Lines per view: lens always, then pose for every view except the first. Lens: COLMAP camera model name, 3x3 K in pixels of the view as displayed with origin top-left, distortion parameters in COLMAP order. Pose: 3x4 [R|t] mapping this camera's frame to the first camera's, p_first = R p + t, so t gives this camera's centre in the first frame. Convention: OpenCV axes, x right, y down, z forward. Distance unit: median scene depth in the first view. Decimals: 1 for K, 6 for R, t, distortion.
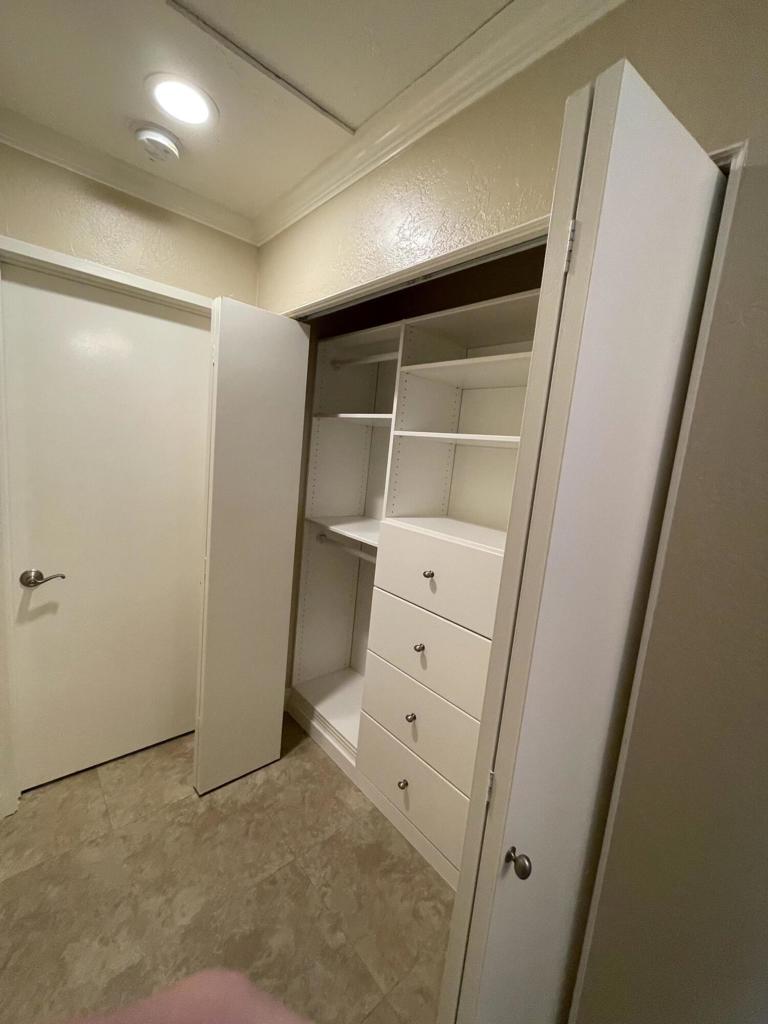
lens RADIAL K [[412.9, 0, 383.9], [0, 412.9, 511.6], [0, 0, 1]] dist [-0.002501, -0.000427]
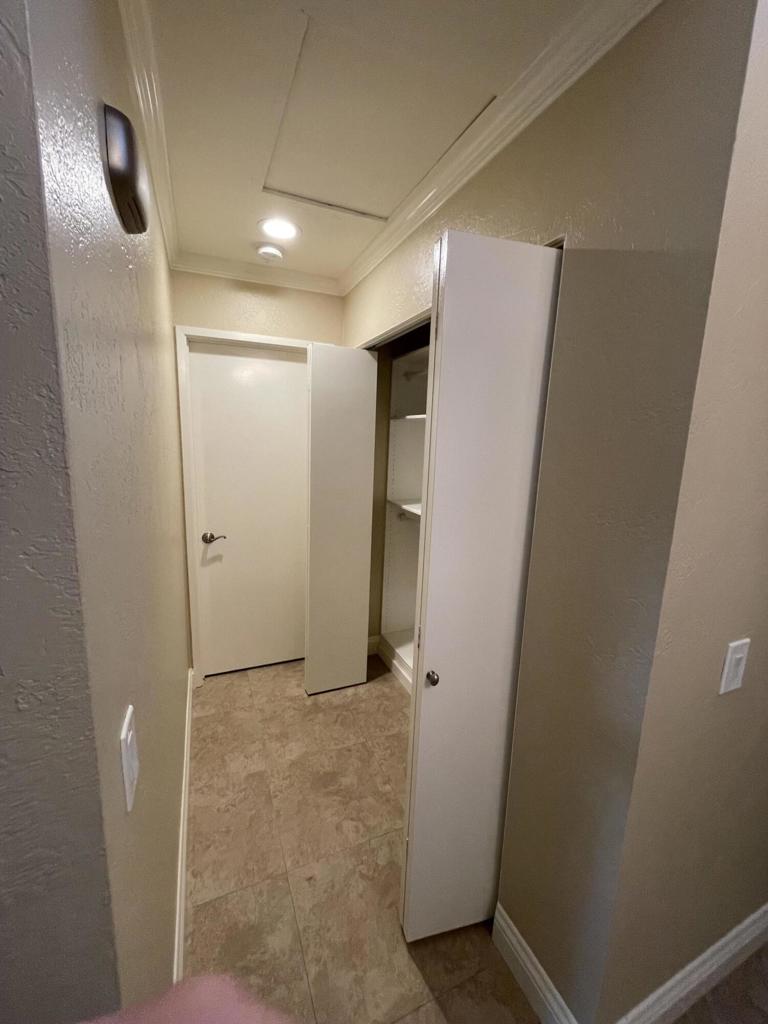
lens RADIAL K [[412.9, 0, 384.6], [0, 412.9, 511.7], [0, 0, 1]] dist [-0.002501, -0.000427]
pose [[0.950042, -0.008058, -0.312018, 0.271759], [0.011403, 0.999895, 0.008899, 0.055416], [0.311914, -0.012012, 0.950034, -0.278996]]
